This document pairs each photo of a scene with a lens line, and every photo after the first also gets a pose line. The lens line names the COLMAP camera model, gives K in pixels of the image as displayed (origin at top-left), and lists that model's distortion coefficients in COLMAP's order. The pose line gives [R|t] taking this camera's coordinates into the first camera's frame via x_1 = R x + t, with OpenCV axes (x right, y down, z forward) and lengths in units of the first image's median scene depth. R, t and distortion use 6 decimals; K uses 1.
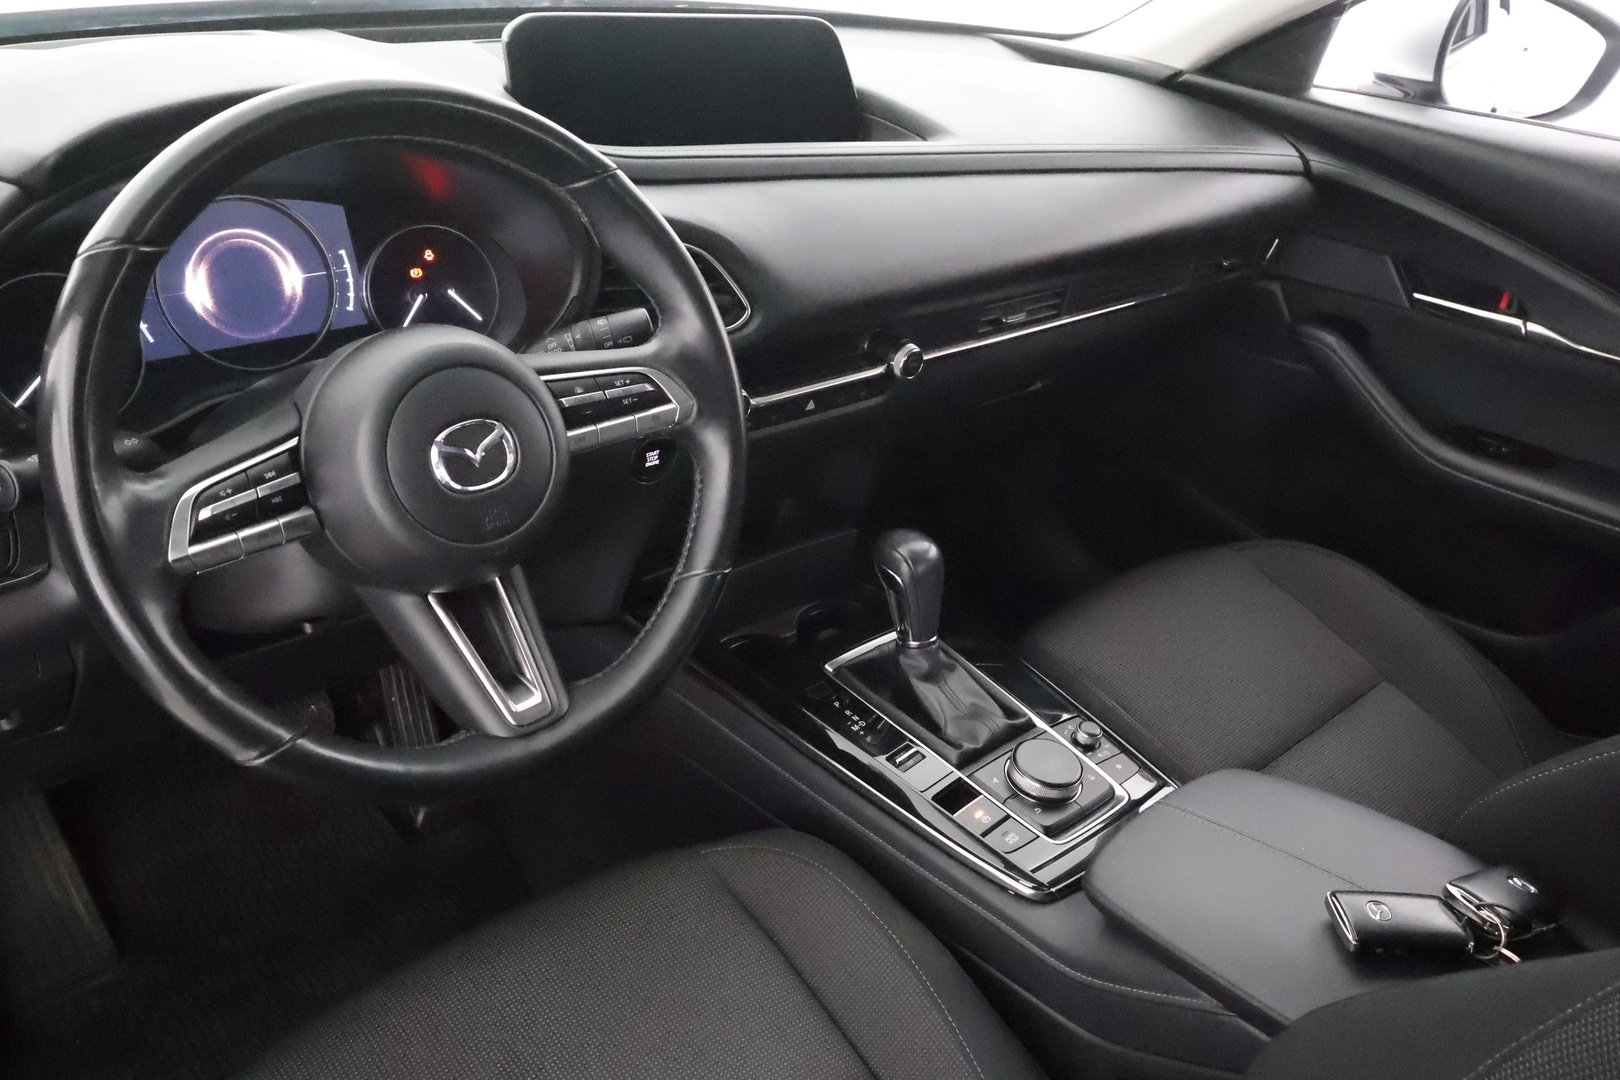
lens RADIAL K [[1286.6, 0, 815.7], [0, 1286.6, 533.1], [0, 0, 1]] dist [-0.009162, -0.002605]
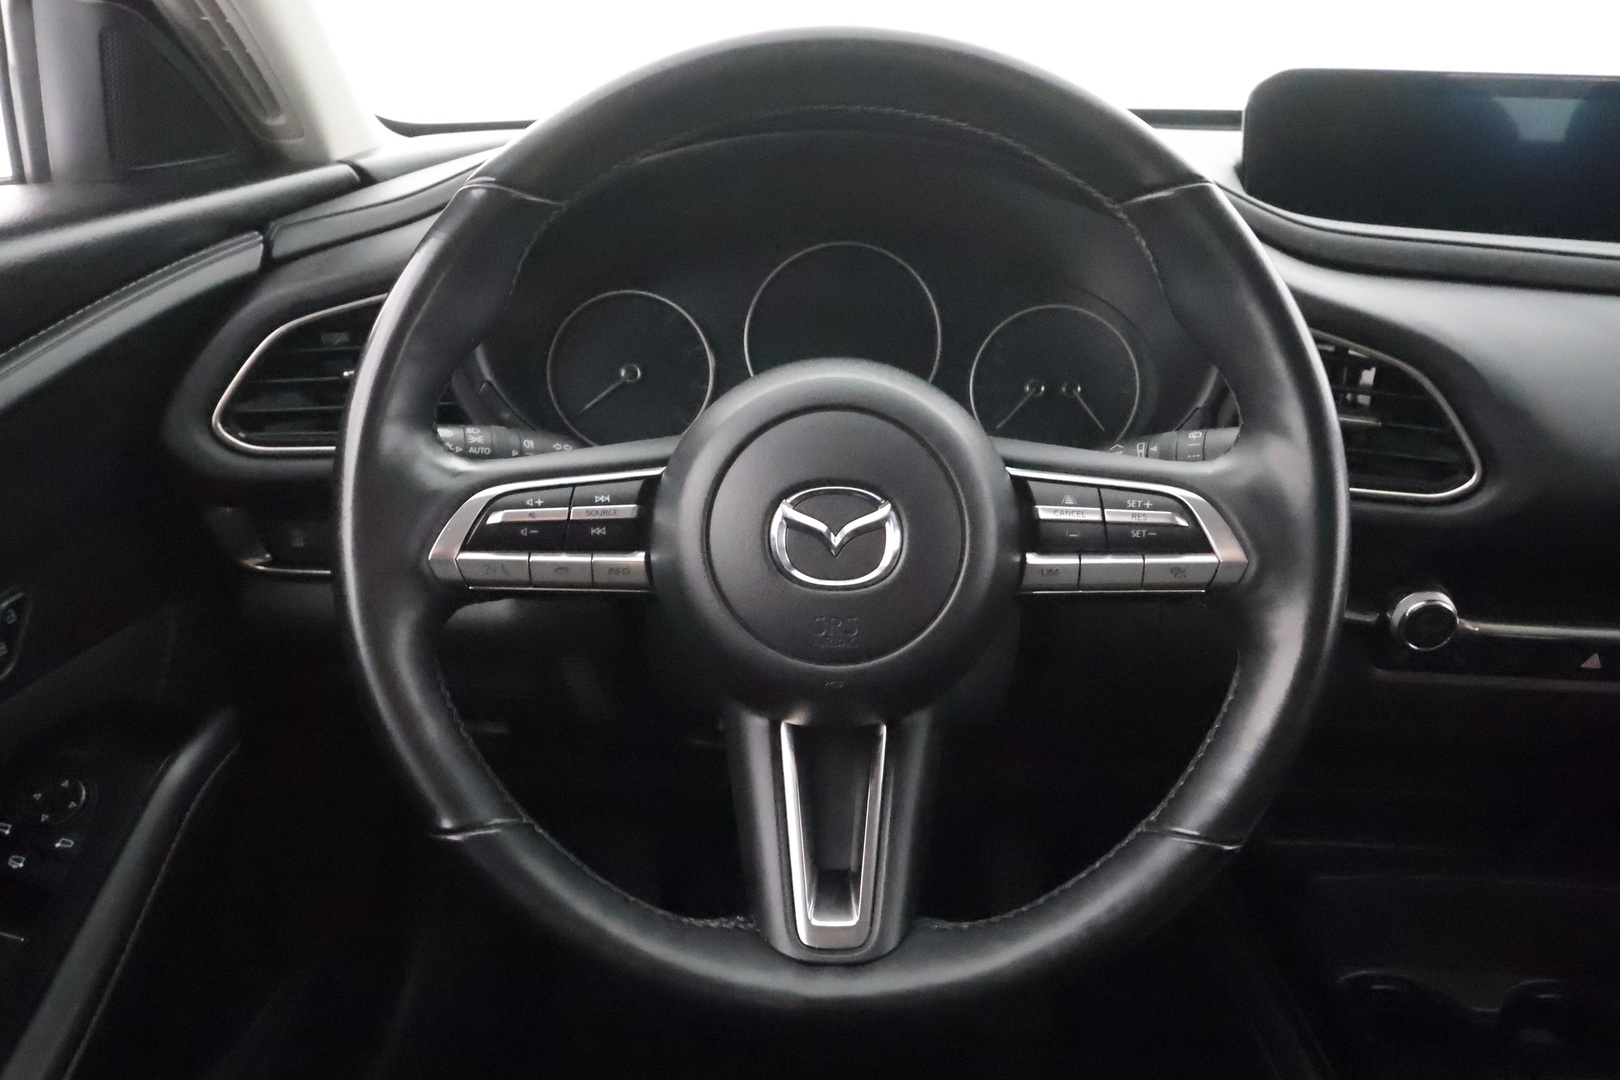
lens RADIAL K [[1192.2, 0, 808.0], [0, 1192.2, 540.0], [0, 0, 1]] dist [0.010437, 0.001398]
pose [[0.715460, 0.200981, -0.669121, 0.105680], [-0.304394, 0.951722, -0.039609, -0.020085], [0.628857, 0.232015, 0.742097, 0.357048]]
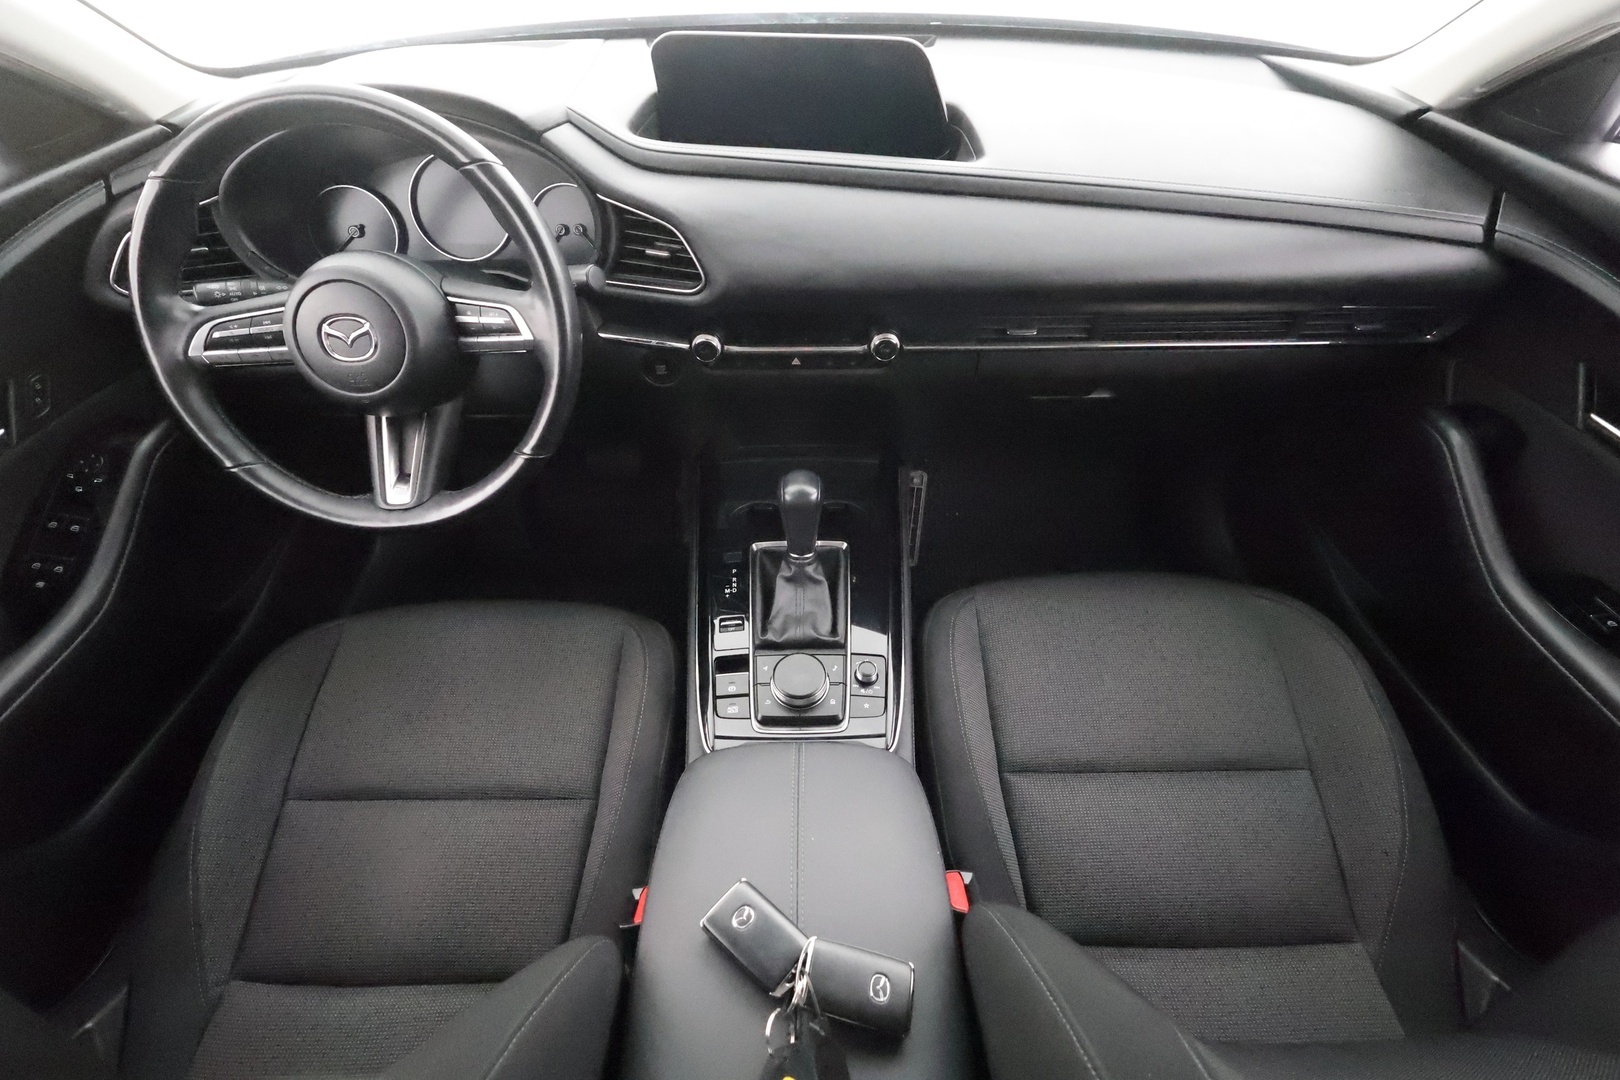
lens RADIAL K [[741.6, 0, 807.1], [0, 741.6, 536.1], [0, 0, 1]] dist [-0.000139, -0.000001]
pose [[0.748111, 0.383408, -0.541598, 0.532015], [-0.255966, 0.919754, 0.297546, -0.177646], [0.612219, -0.083966, 0.786217, 0.410678]]
